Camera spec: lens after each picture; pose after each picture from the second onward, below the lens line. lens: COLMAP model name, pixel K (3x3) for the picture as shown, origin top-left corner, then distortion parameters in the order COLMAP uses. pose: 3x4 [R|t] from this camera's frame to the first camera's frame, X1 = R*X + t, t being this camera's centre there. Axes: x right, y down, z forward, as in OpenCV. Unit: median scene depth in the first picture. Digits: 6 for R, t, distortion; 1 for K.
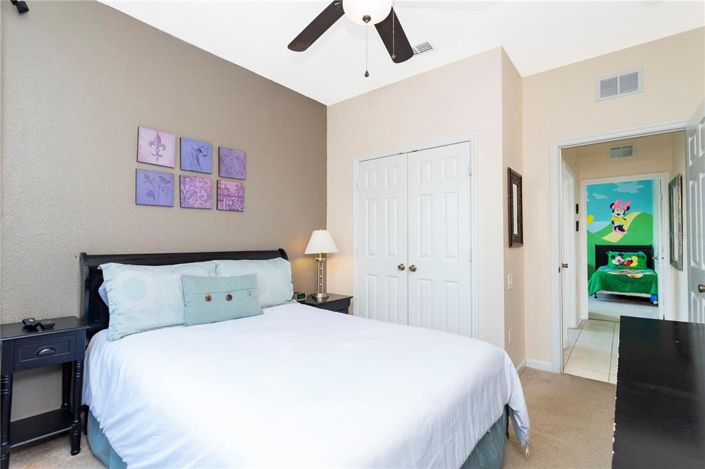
lens RADIAL K [[333.6, 0, 352.8], [0, 333.6, 234.5], [0, 0, 1]] dist [-0.002580, 0.001648]
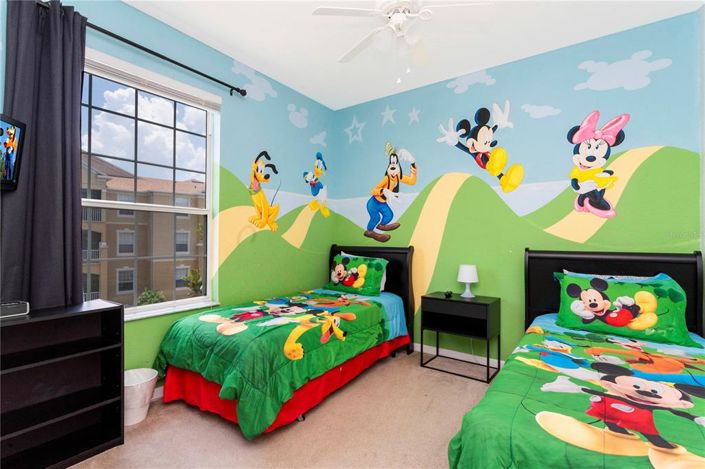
lens RADIAL K [[333.6, 0, 354.4], [0, 333.6, 235.9], [0, 0, 1]] dist [-0.002580, 0.001648]
pose [[0.997568, 0.000961, 0.069687, 0.552660], [-0.001186, 0.999994, 0.003184, 0.015760], [-0.069683, -0.003259, 0.997564, 0.702081]]
